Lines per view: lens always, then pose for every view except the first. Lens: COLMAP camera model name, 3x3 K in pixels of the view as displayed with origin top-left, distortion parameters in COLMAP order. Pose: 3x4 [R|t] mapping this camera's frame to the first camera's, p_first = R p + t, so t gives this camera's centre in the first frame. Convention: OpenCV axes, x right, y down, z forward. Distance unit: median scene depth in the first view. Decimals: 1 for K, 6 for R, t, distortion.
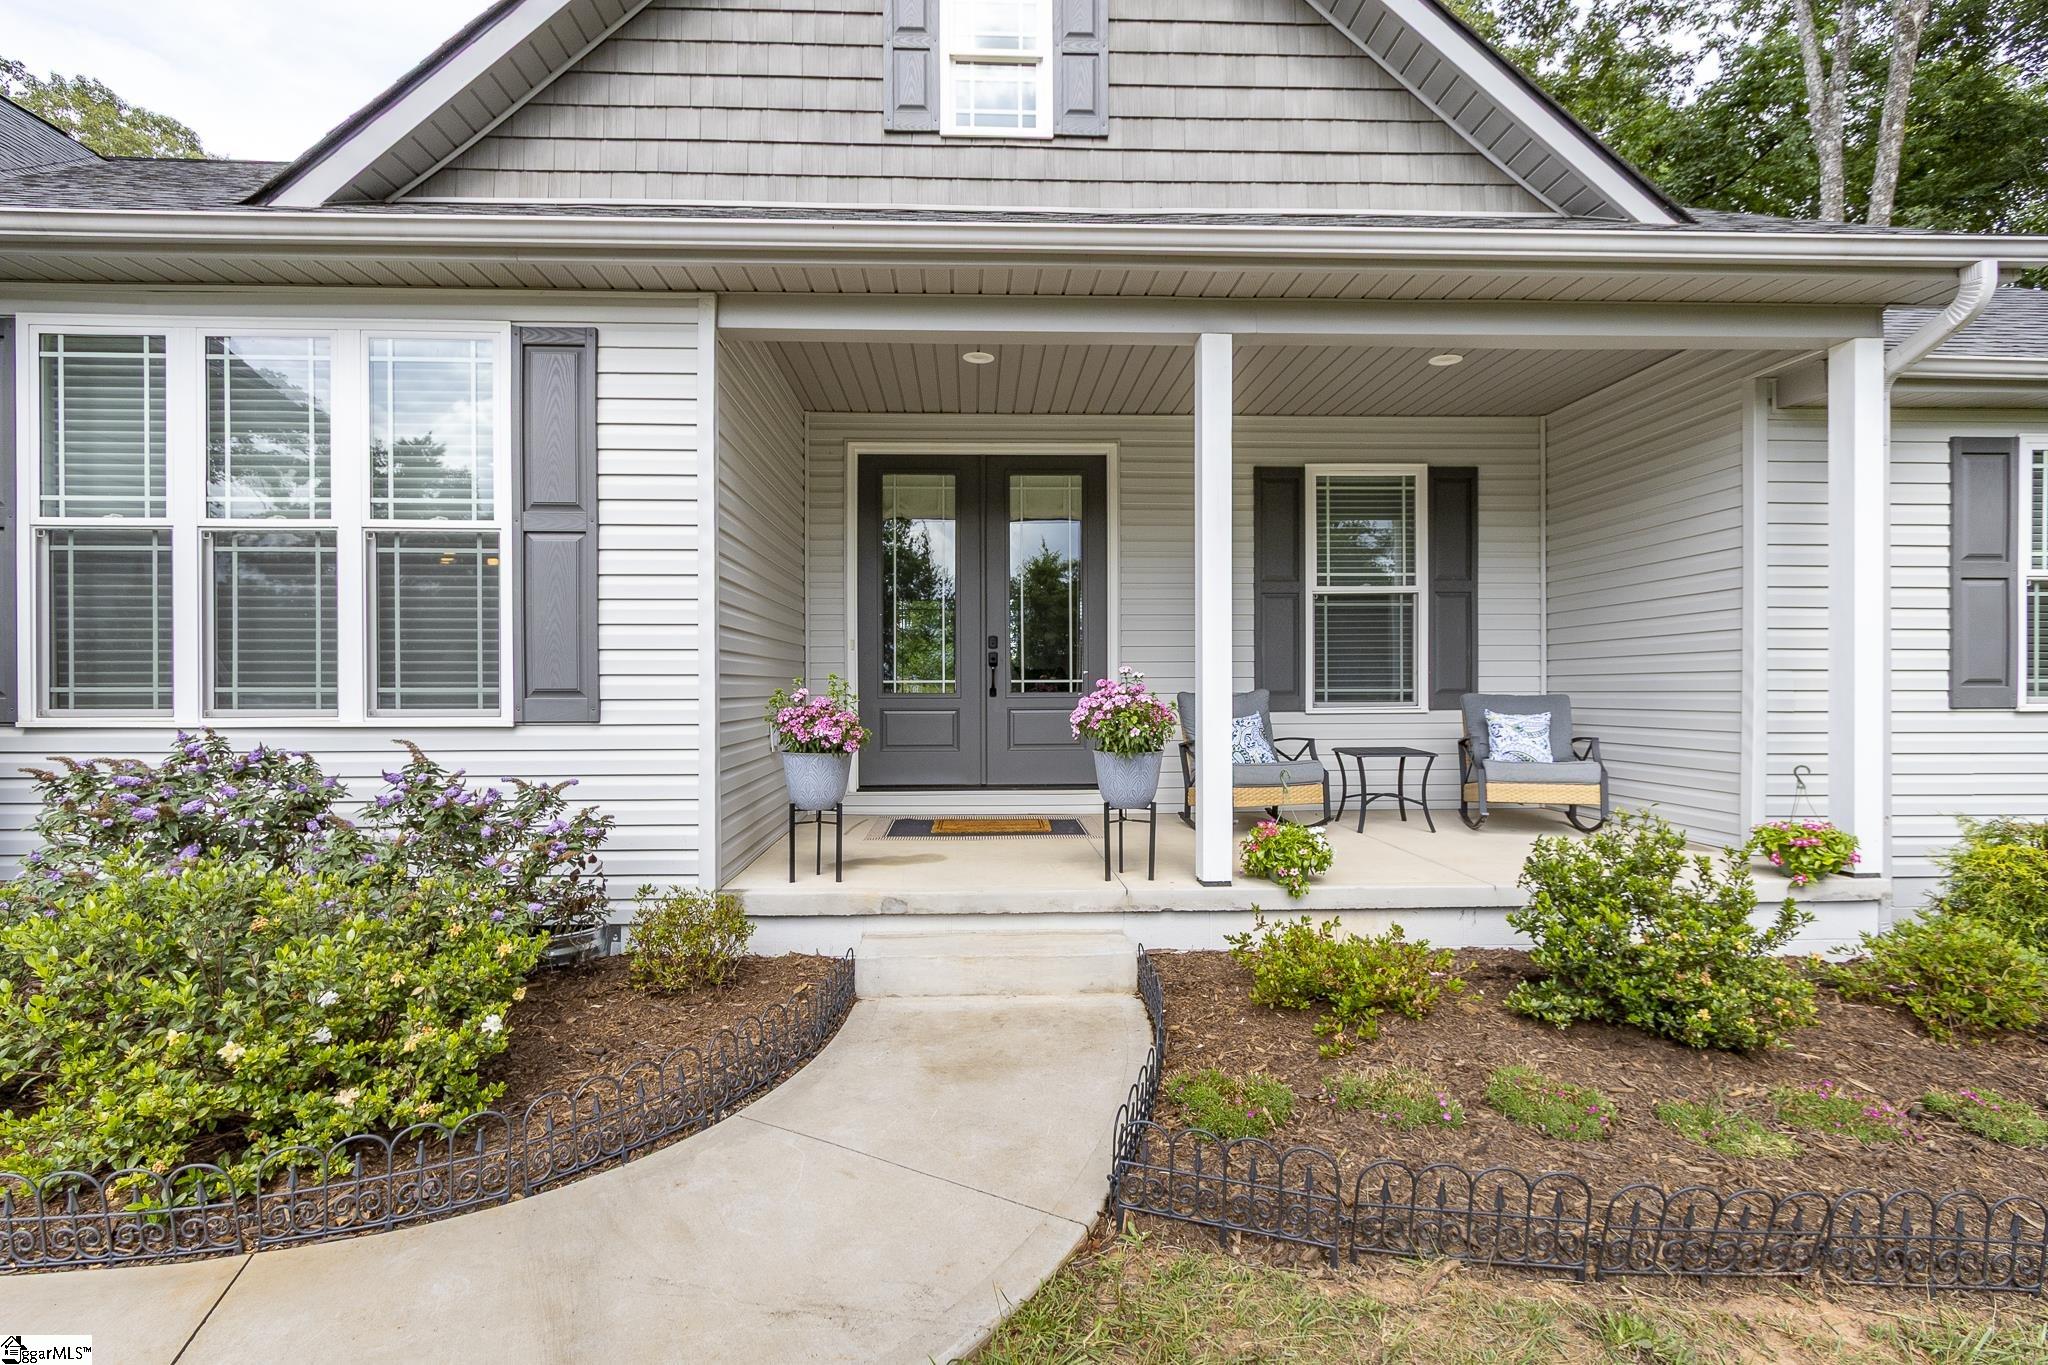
lens RADIAL K [[920.1, 0, 1024.0], [0, 920.1, 682.5], [0, 0, 1]] dist [0.001013, 0.000355]
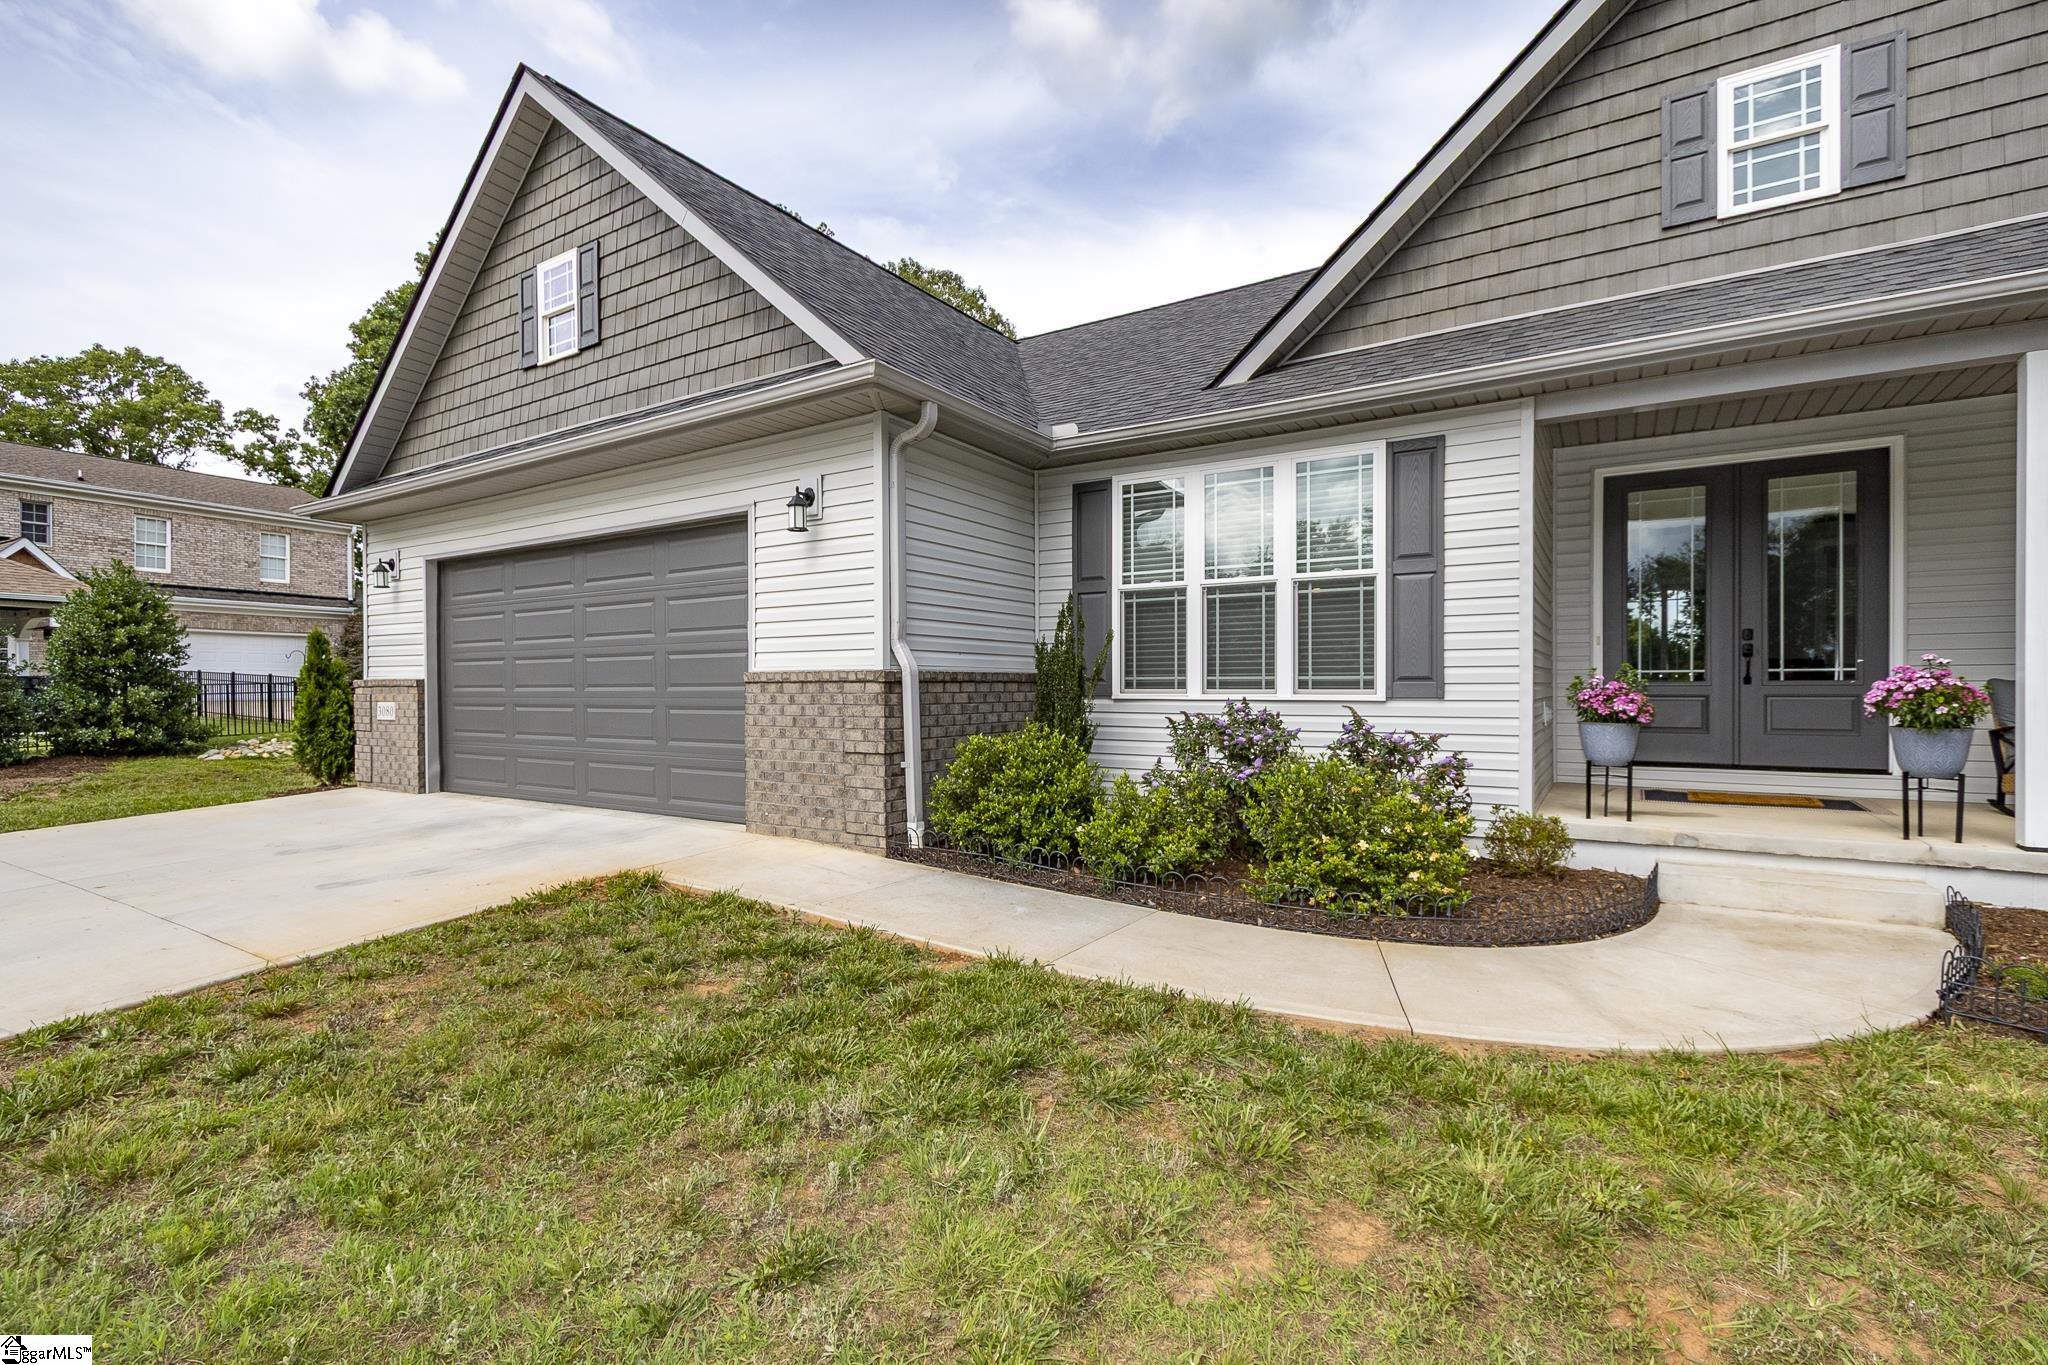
lens RADIAL K [[947.9, 0, 1010.4], [0, 947.9, 691.1], [0, 0, 1]] dist [0.000480, -0.000220]
pose [[0.811459, 0.002193, -0.584405, -0.128636], [0.004367, 0.999942, 0.009816, 0.012525], [0.584393, -0.010518, 0.811403, -0.629443]]
